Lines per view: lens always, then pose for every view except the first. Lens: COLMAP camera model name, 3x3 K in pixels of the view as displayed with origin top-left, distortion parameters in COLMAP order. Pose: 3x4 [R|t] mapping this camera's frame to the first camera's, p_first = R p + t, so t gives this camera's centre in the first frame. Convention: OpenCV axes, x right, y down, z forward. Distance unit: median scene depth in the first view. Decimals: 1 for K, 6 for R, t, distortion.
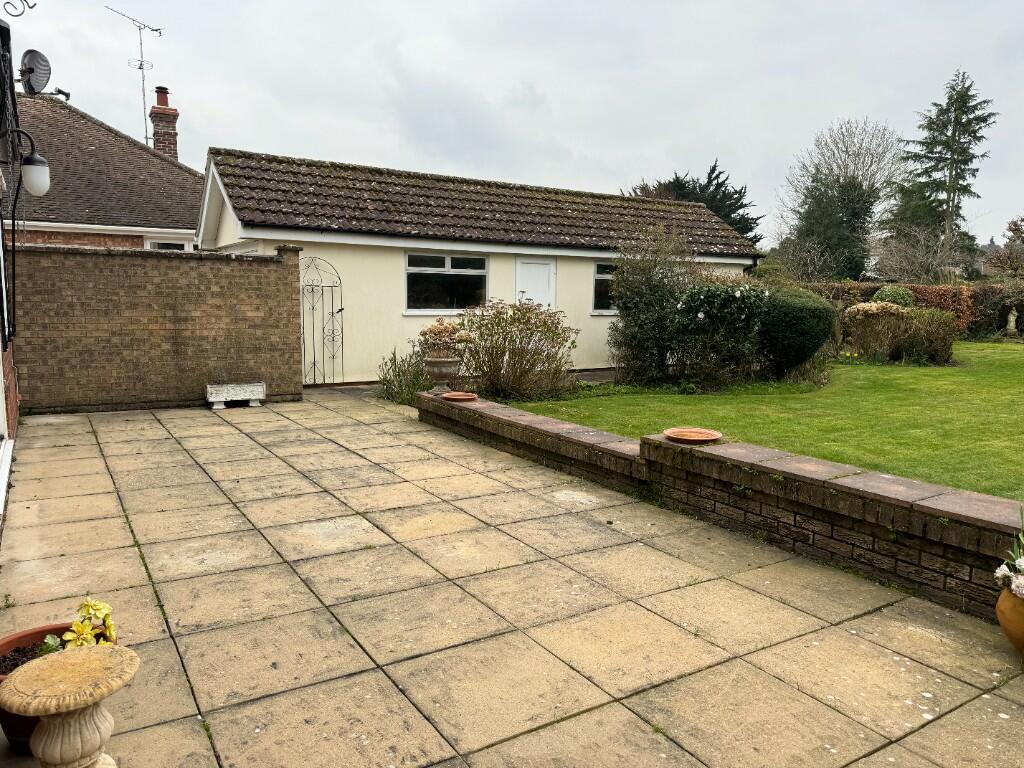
lens RADIAL K [[726.9, 0, 512.0], [0, 726.9, 384.0], [0, 0, 1]] dist [0.084993, -0.071920]
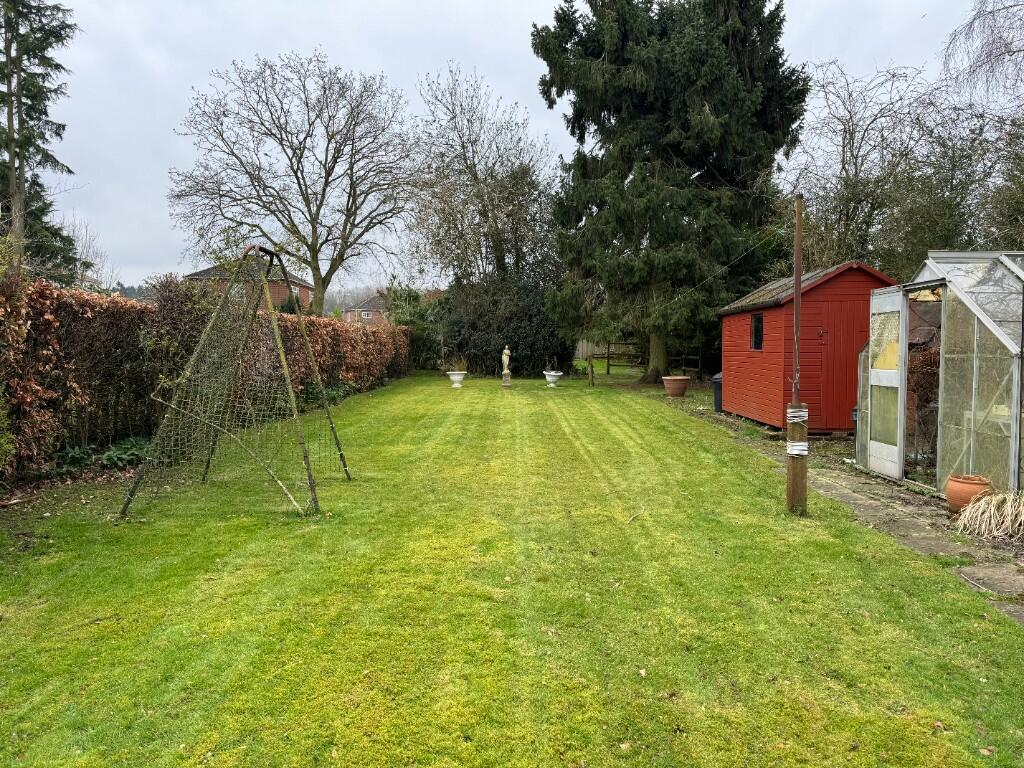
lens RADIAL K [[726.5, 0, 512.0], [0, 726.5, 384.0], [0, 0, 1]] dist [0.101075, -0.122564]
pose [[0.554545, -0.063629, 0.829718, 0.328048], [0.112421, 0.993660, 0.001065, -0.044020], [-0.824525, 0.092688, 0.558182, 0.402040]]
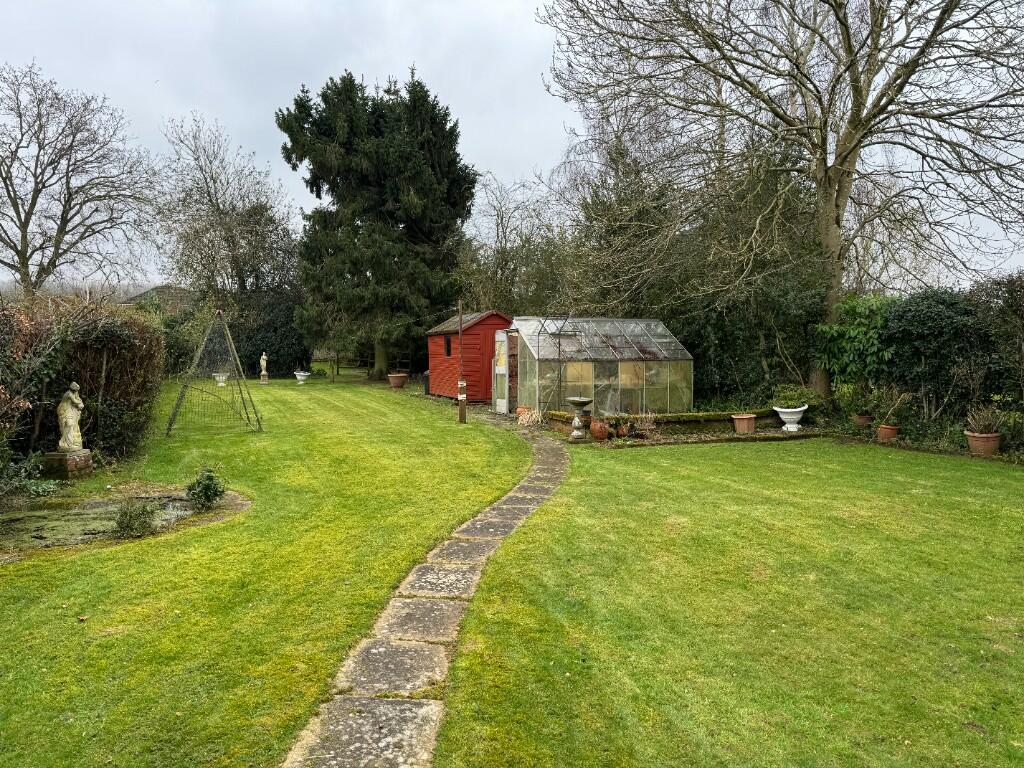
lens RADIAL K [[718.3, 0, 517.0], [0, 718.3, 381.1], [0, 0, 1]] dist [0.107543, -0.125536]
pose [[0.174820, -0.064873, 0.982461, 0.188196], [0.125755, 0.991126, 0.043069, -0.044750], [-0.976536, 0.116020, 0.181427, 0.361614]]
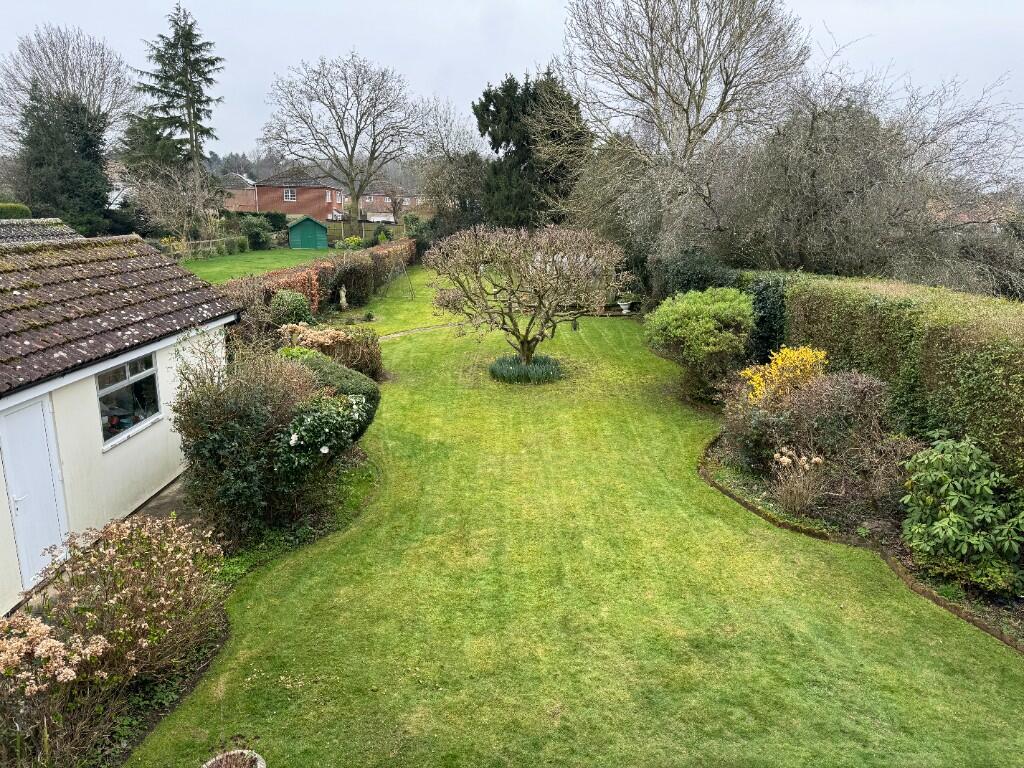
lens RADIAL K [[731.0, 0, 512.0], [0, 731.0, 384.0], [0, 0, 1]] dist [0.041785, -0.001923]
pose [[0.546339, -0.209160, 0.811027, -0.058326], [0.104789, 0.977778, 0.181574, -0.062412], [-0.830983, -0.014214, 0.556116, 0.080599]]
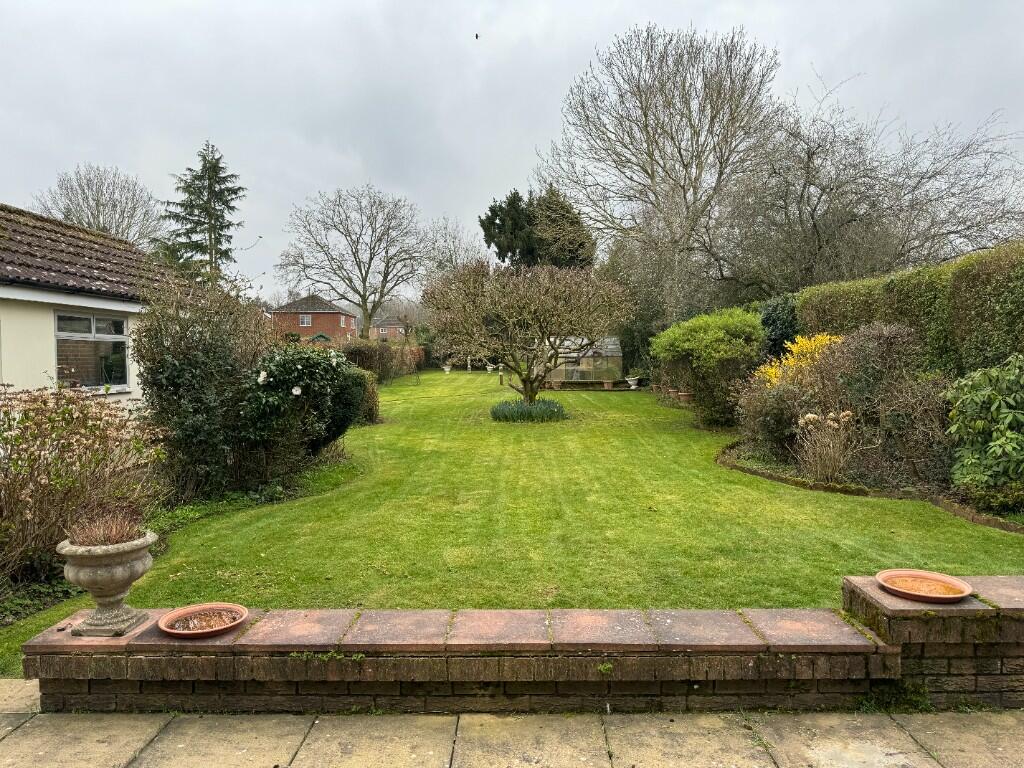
lens RADIAL K [[726.5, 0, 512.0], [0, 726.5, 384.0], [0, 0, 1]] dist [0.101075, -0.122564]
pose [[0.558253, -0.060518, 0.827461, -0.048967], [0.122678, 0.992394, -0.010185, -0.014384], [-0.820551, 0.107197, 0.561431, 0.087753]]
